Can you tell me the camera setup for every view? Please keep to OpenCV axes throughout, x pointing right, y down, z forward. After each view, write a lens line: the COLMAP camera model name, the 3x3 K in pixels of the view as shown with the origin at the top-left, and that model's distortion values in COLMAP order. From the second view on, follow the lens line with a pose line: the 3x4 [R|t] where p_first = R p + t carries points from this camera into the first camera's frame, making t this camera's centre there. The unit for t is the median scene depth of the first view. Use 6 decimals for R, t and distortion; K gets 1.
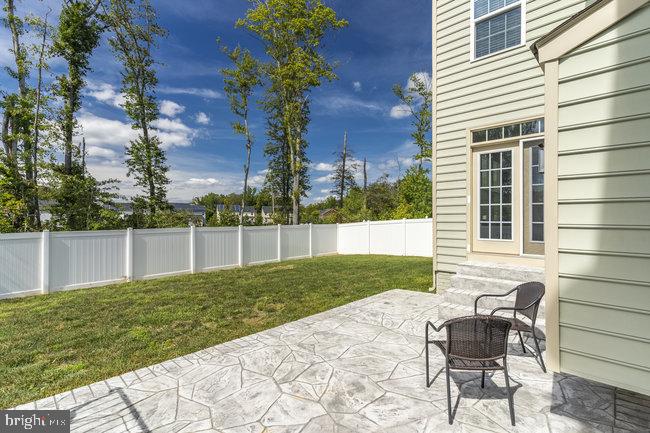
lens RADIAL K [[313.3, 0, 324.0], [0, 313.3, 212.5], [0, 0, 1]] dist [0.003981, 0.000559]
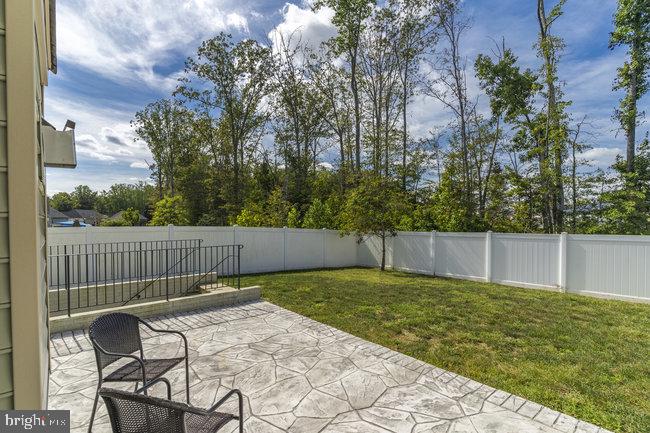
lens RADIAL K [[314.9, 0, 324.8], [0, 314.9, 227.4], [0, 0, 1]] dist [0.002871, 0.000474]
pose [[-0.096794, 0.021315, -0.995076, 0.371032], [0.019764, 0.999615, 0.019490, 0.005810], [0.995108, -0.017780, -0.097178, 0.466196]]
